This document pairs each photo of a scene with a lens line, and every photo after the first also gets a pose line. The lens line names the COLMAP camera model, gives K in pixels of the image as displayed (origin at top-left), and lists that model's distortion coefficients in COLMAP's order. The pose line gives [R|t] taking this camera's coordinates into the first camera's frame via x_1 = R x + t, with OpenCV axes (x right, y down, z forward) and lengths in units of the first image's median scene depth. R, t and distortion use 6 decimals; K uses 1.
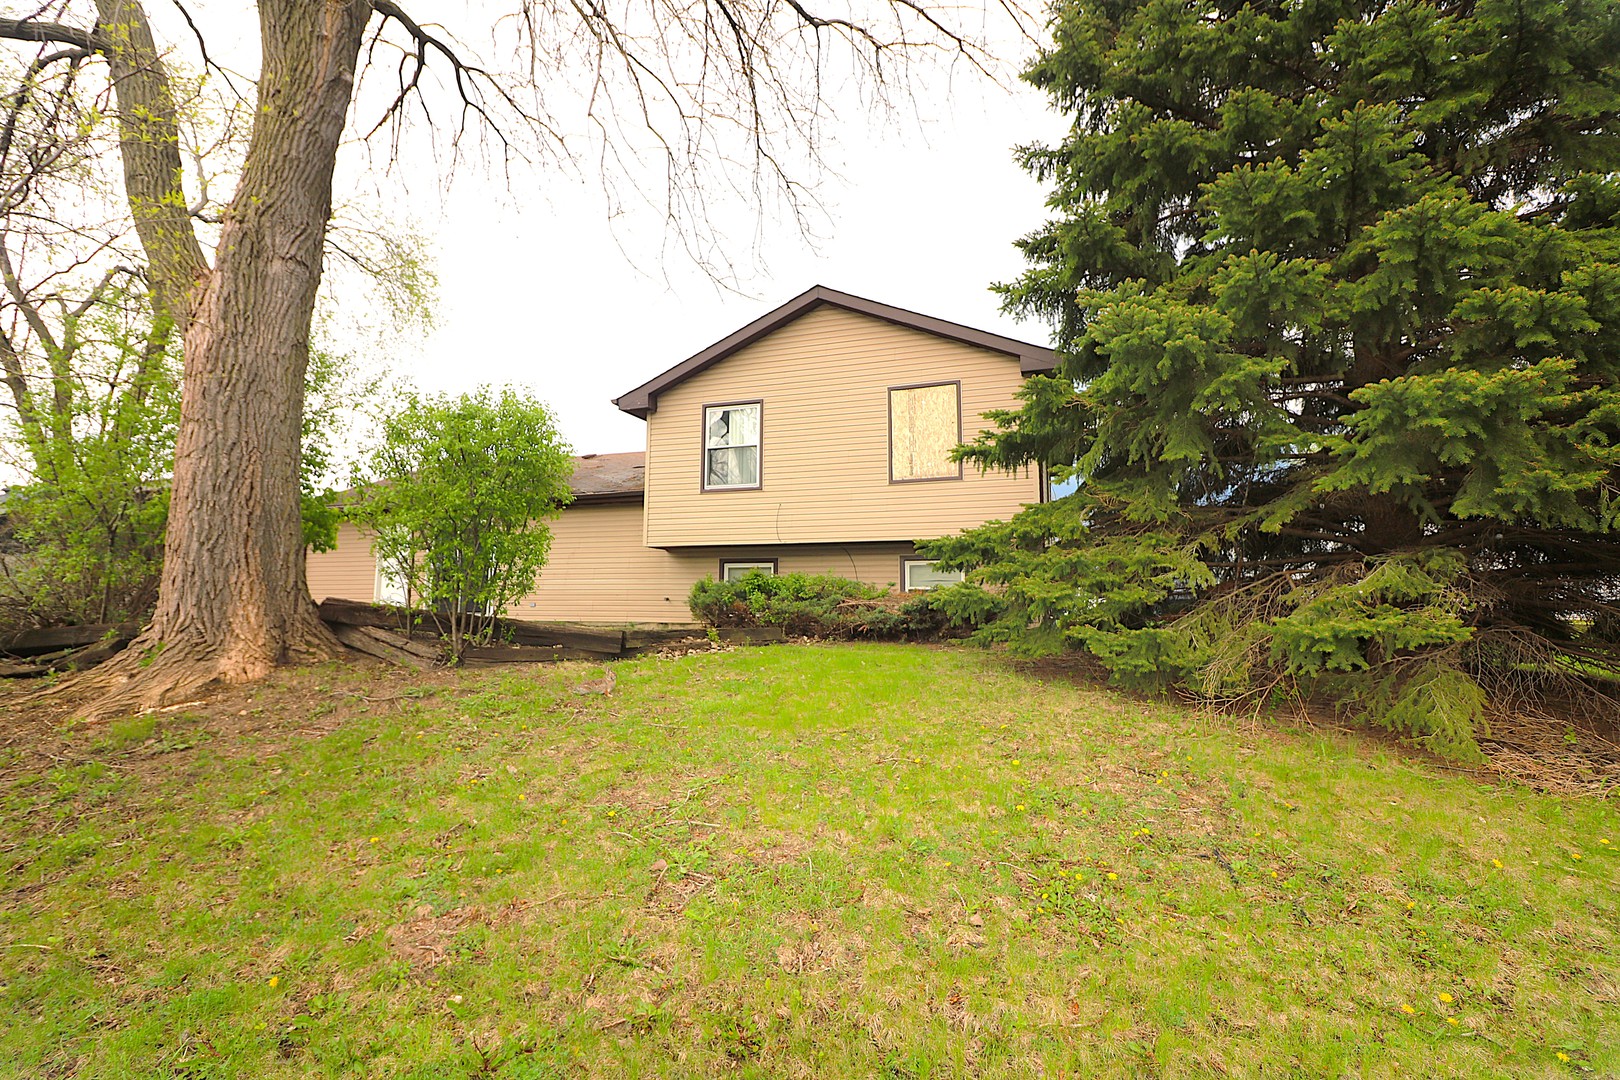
lens RADIAL K [[726.6, 0, 810.6], [0, 726.6, 518.9], [0, 0, 1]] dist [-0.000463, -0.000052]
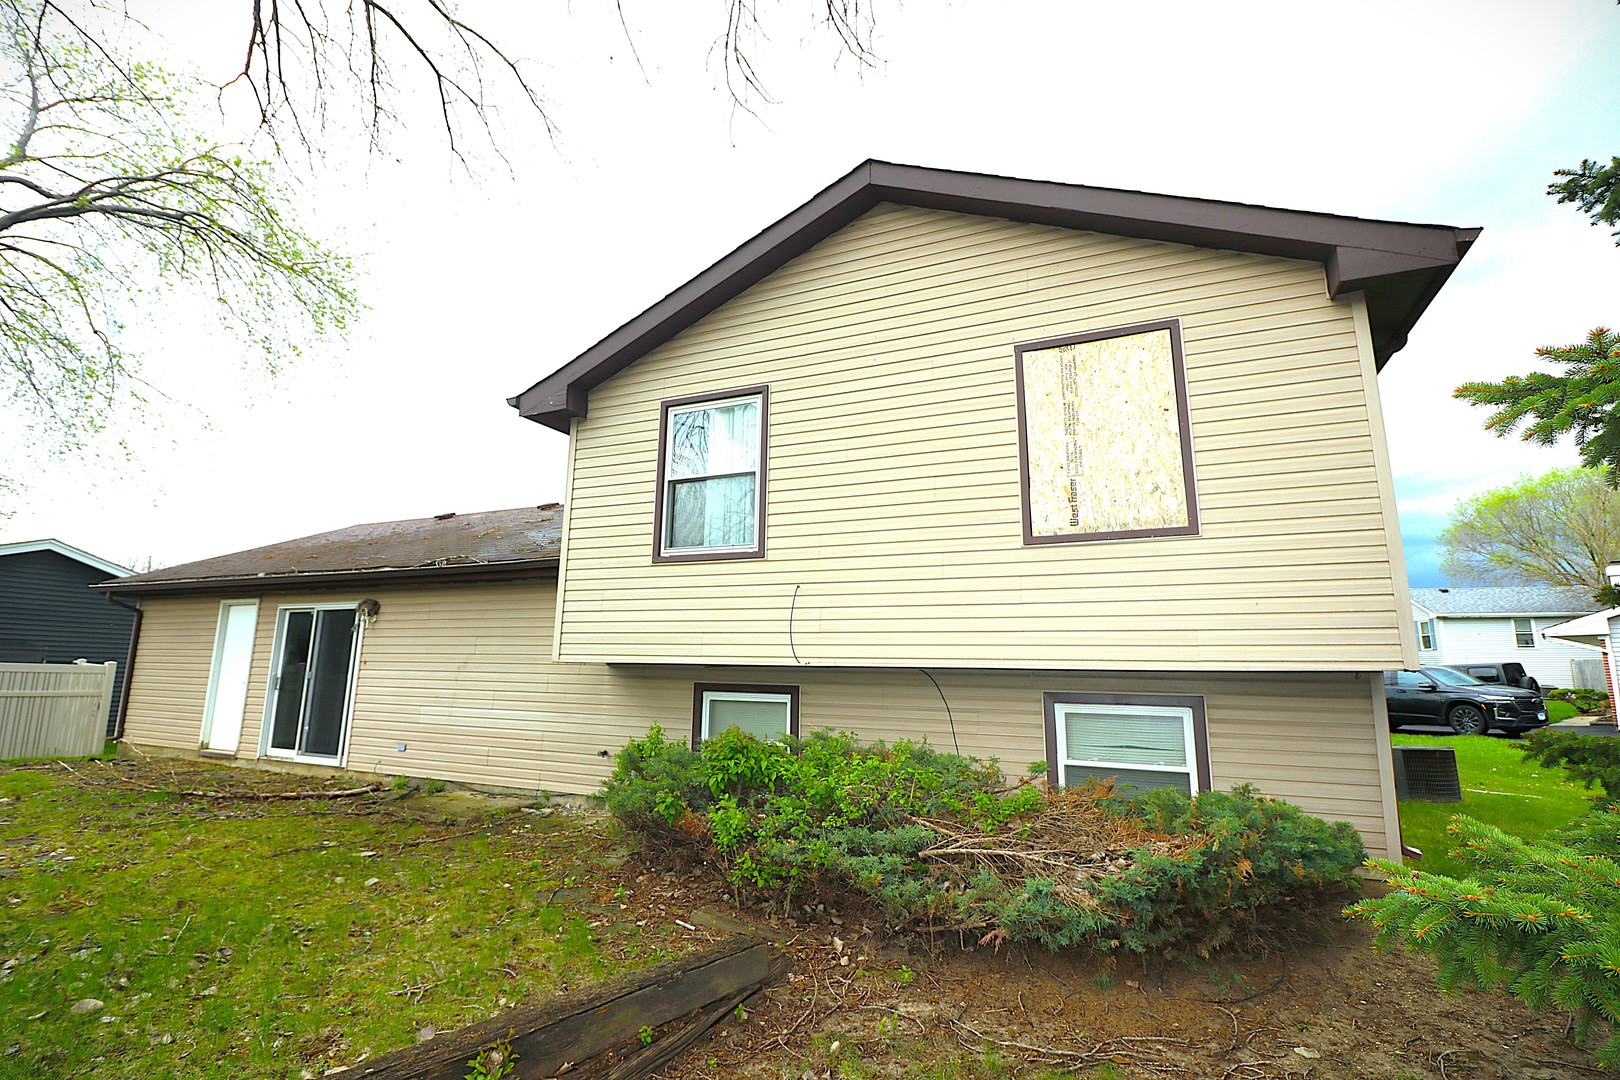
lens RADIAL K [[726.6, 0, 810.6], [0, 726.6, 518.9], [0, 0, 1]] dist [-0.000463, -0.000052]
pose [[0.995877, -0.008900, -0.090277, 0.012225], [0.001363, 0.996531, -0.083212, -0.023373], [0.090704, 0.082745, 0.992434, 0.477769]]
